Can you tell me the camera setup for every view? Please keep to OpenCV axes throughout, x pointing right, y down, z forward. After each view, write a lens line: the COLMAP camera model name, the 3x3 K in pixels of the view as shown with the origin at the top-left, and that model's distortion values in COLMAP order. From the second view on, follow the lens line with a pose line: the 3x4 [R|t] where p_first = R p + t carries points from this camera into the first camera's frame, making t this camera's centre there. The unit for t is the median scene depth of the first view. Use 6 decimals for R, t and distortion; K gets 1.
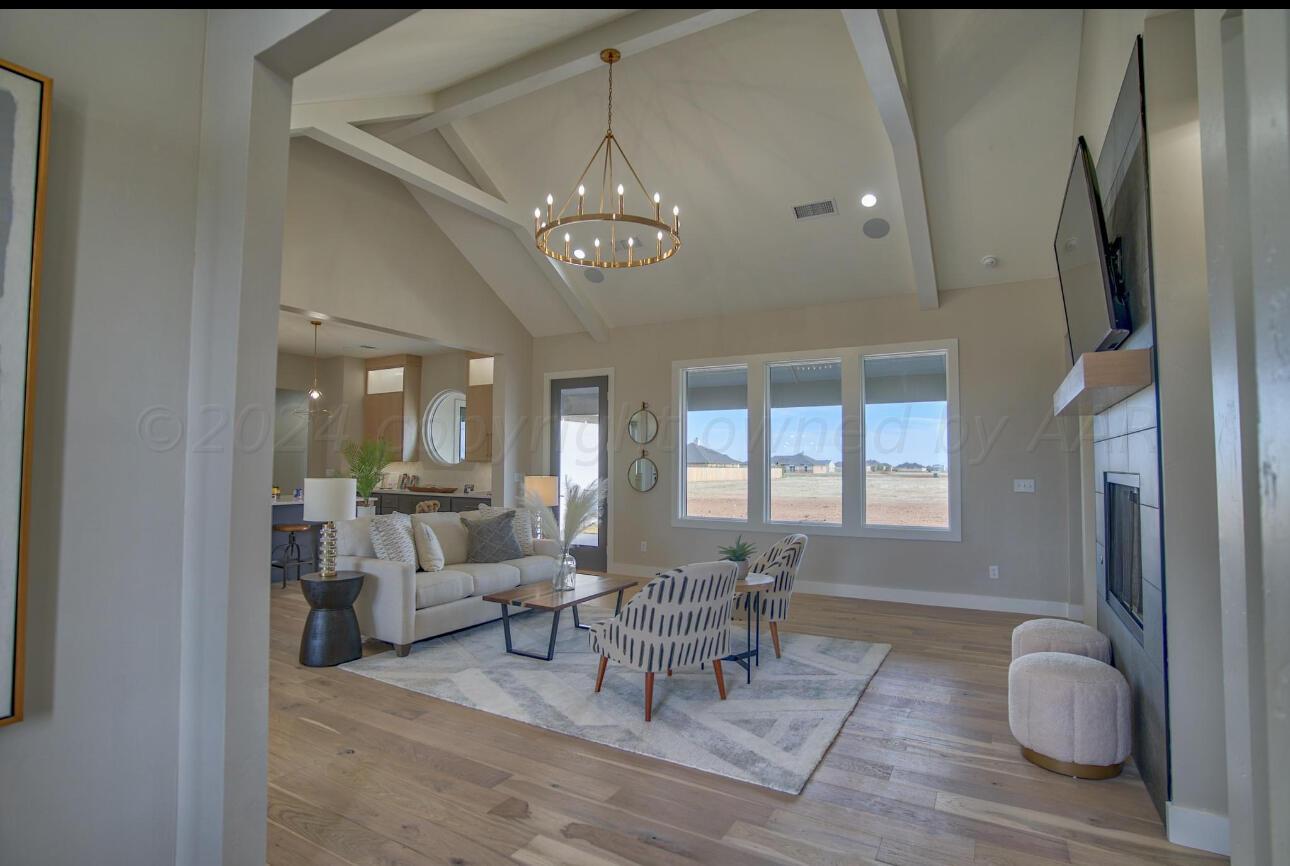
lens RADIAL K [[631.9, 0, 643.7], [0, 631.9, 436.0], [0, 0, 1]] dist [-0.080332, 0.030354]
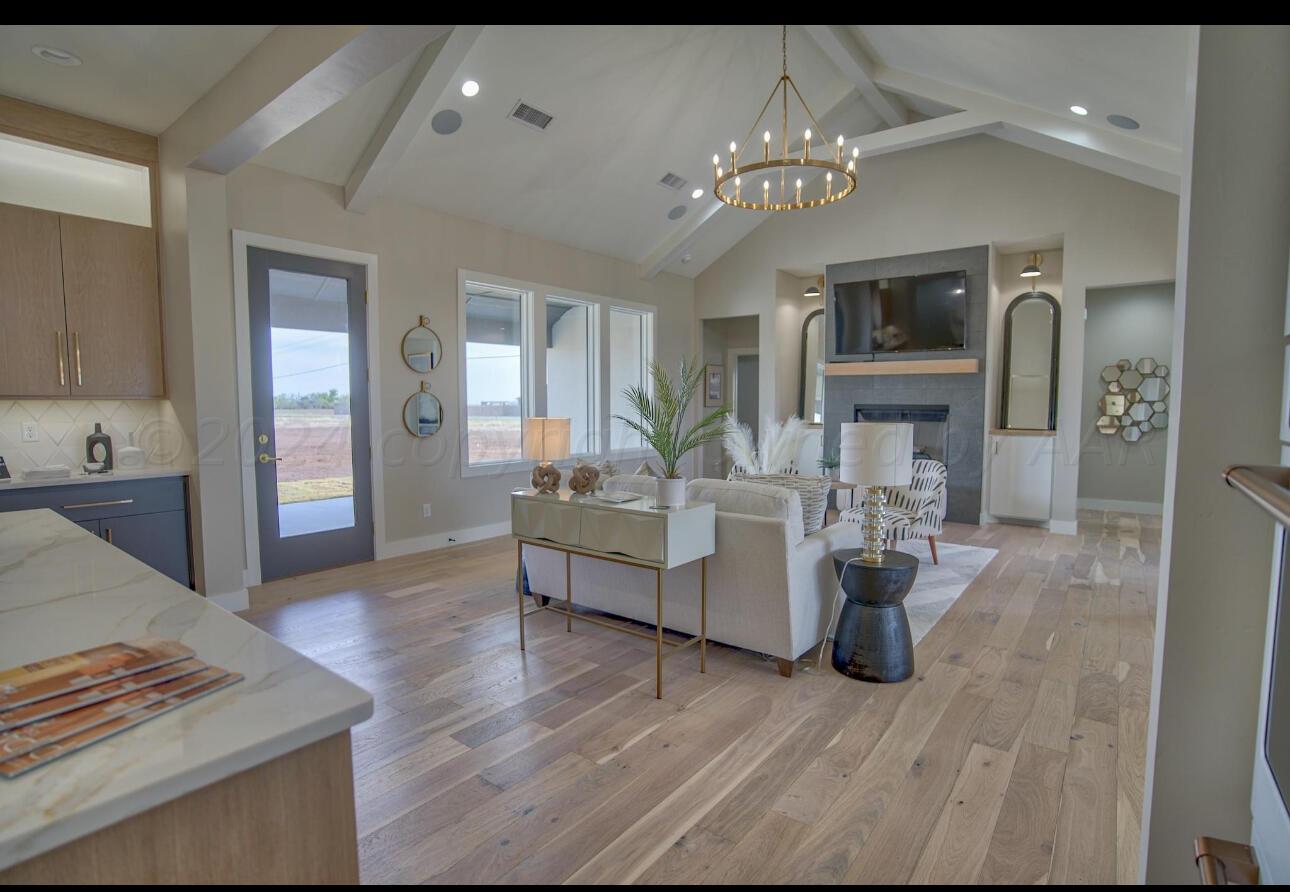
lens RADIAL K [[655.9, 0, 600.2], [0, 655.9, 451.0], [0, 0, 1]] dist [-0.072321, 0.023699]
pose [[0.162162, -0.077998, 0.983677, -0.695214], [-0.042904, 0.995371, 0.085998, 0.026917], [-0.985831, -0.056149, 0.158065, 0.647546]]
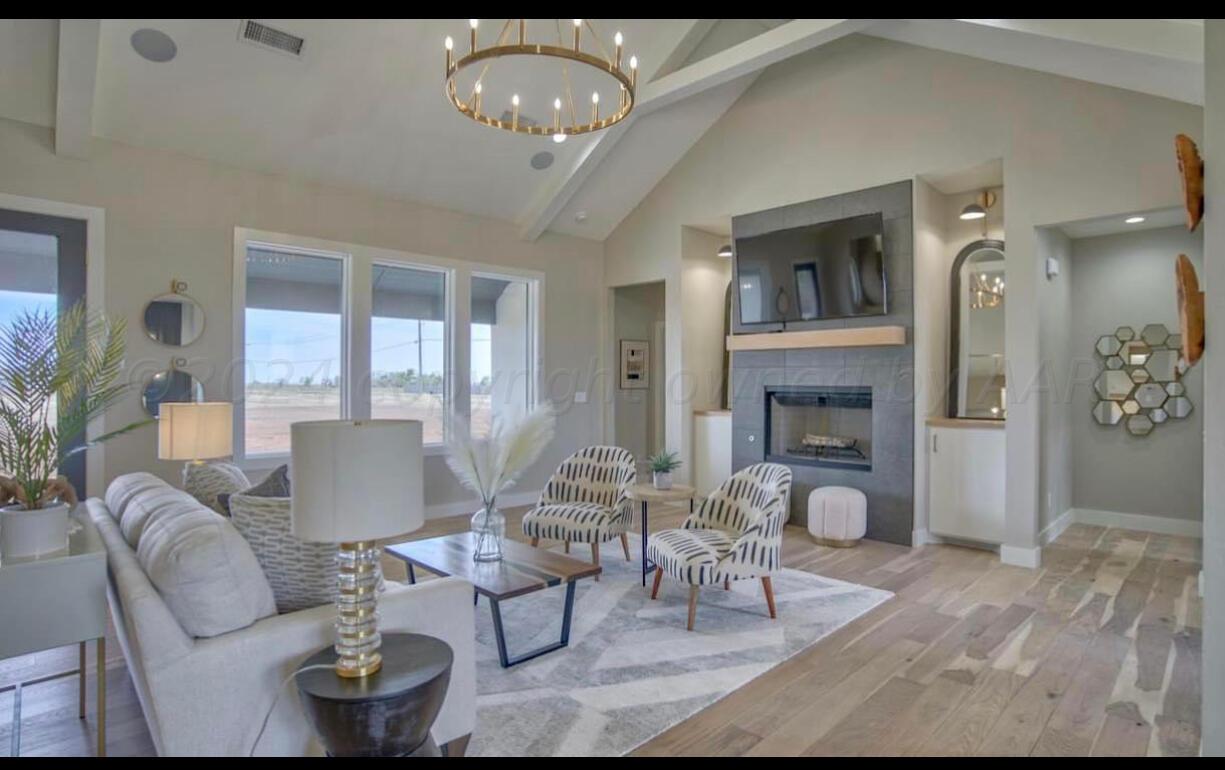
lens RADIAL K [[637.4, 0, 612.5], [0, 637.4, 385.0], [0, 0, 1]] dist [-0.044759, 0.001377]
pose [[0.261303, -0.007977, 0.965224, -0.458940], [-0.045504, 0.998752, 0.020572, 0.016256], [-0.964184, -0.049297, 0.260614, 0.405582]]
